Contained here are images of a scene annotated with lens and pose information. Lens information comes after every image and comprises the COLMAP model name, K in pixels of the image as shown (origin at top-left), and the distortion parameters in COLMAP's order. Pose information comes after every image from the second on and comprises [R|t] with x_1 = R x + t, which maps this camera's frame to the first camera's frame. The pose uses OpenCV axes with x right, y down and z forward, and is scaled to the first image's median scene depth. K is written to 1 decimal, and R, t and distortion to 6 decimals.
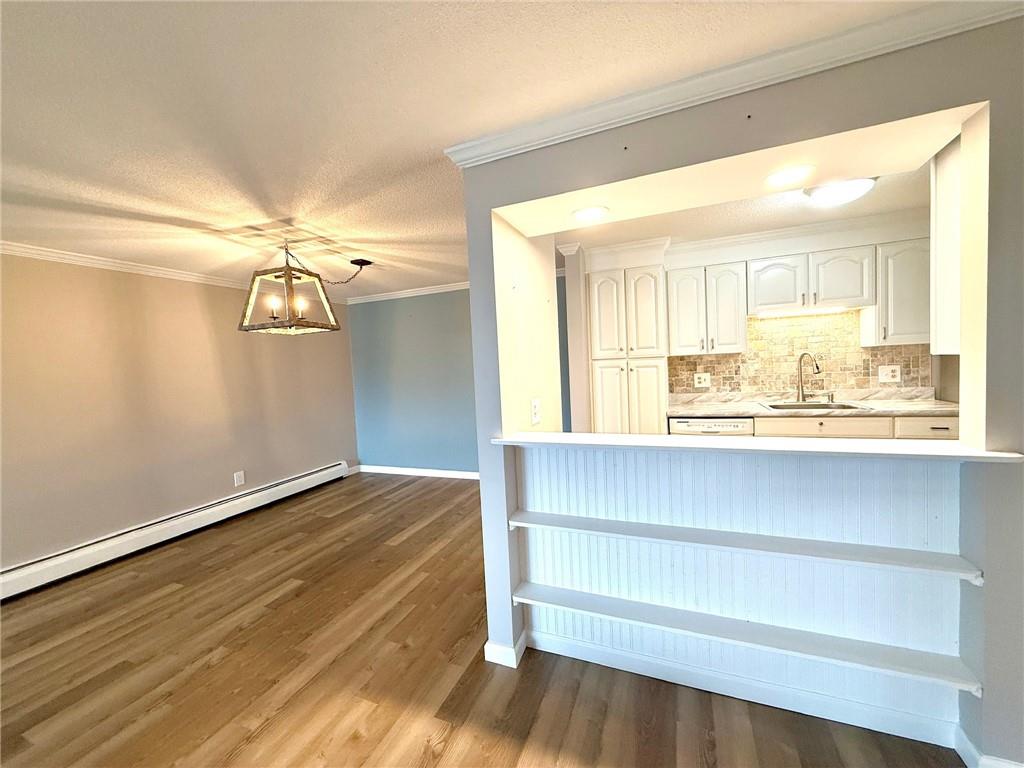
lens RADIAL K [[407.7, 0, 508.0], [0, 407.7, 384.3], [0, 0, 1]] dist [-0.000252, -0.000120]
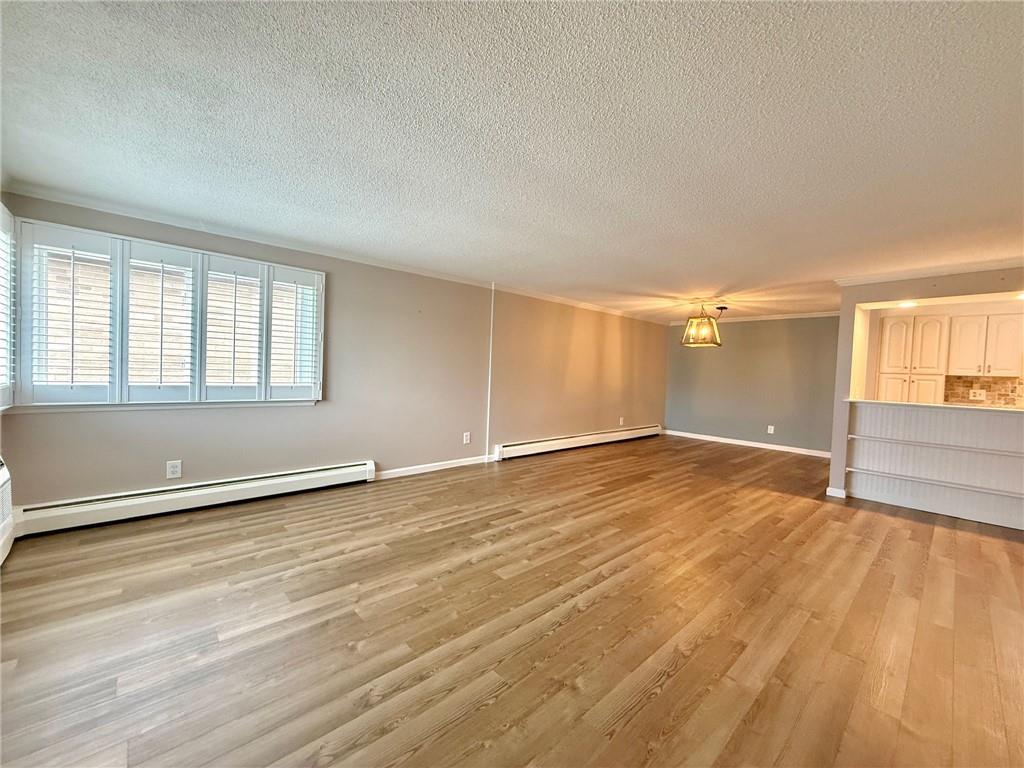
lens RADIAL K [[409.6, 0, 509.5], [0, 409.6, 383.4], [0, 0, 1]] dist [0.002410, 0.000338]
pose [[0.902248, 0.096497, -0.420281, -0.449820], [-0.104165, 0.994549, 0.004733, 0.132989], [0.418447, 0.039508, 0.907382, -1.120161]]
